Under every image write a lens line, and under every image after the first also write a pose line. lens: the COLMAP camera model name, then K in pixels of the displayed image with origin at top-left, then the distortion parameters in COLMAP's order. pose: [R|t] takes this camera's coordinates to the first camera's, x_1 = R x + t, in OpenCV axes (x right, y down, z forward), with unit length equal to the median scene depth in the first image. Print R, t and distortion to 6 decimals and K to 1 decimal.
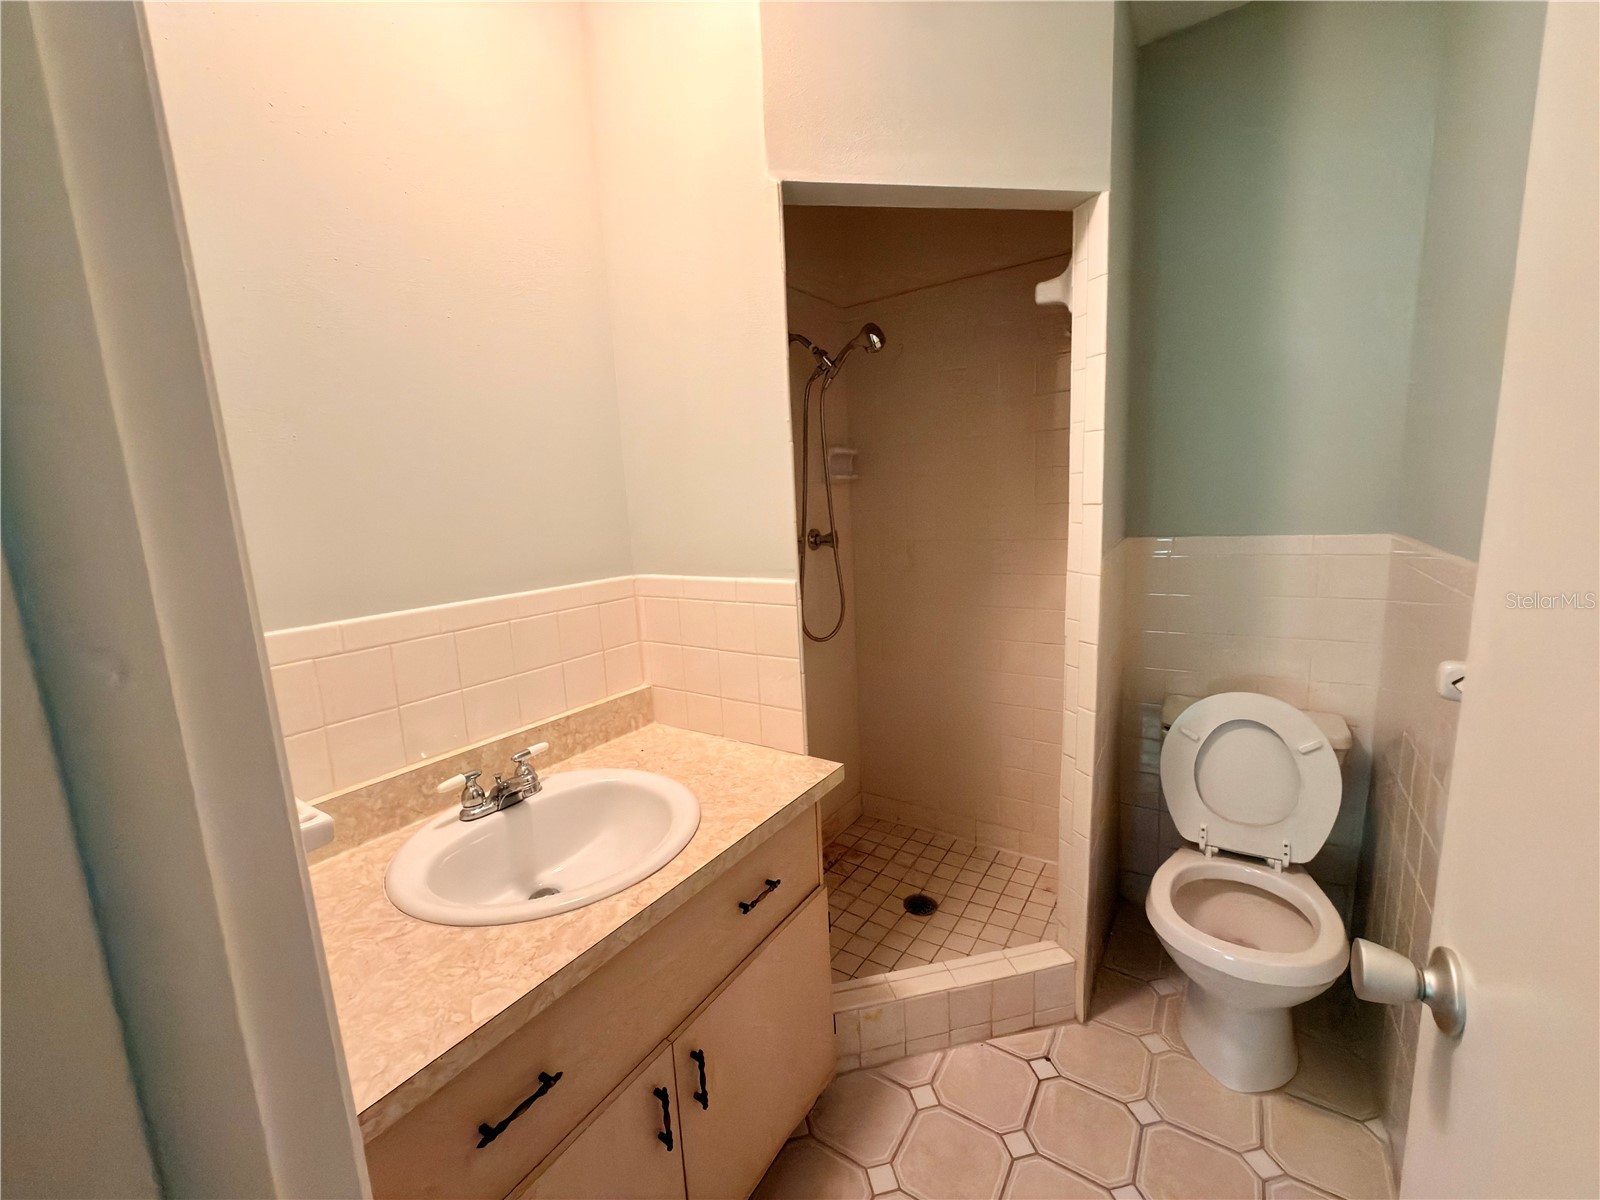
lens RADIAL K [[637.7, 0, 791.9], [0, 637.7, 600.8], [0, 0, 1]] dist [0.003431, -0.000365]
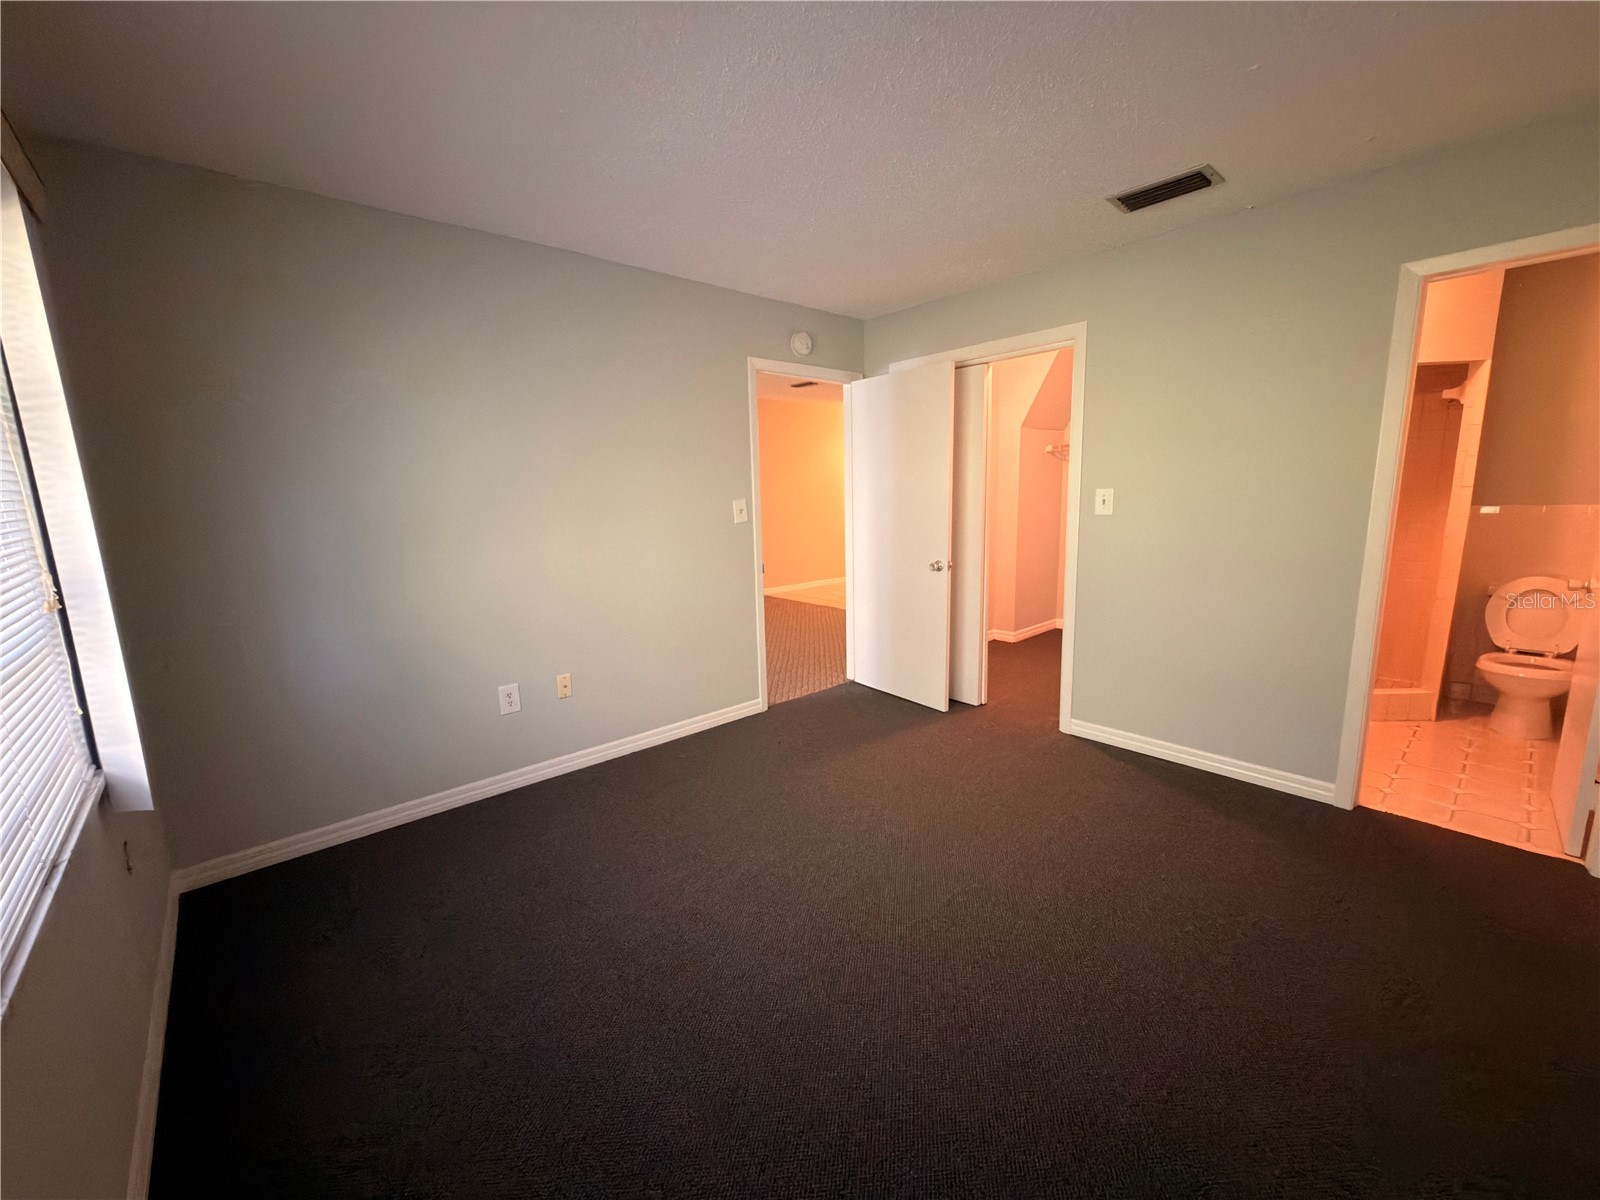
lens RADIAL K [[637.7, 0, 808.7], [0, 637.7, 602.8], [0, 0, 1]] dist [0.003431, -0.000365]
pose [[0.971002, 0.056834, -0.232219, -1.167630], [-0.050636, 0.998186, 0.032569, 0.289483], [0.233649, -0.019866, 0.972118, -1.664742]]
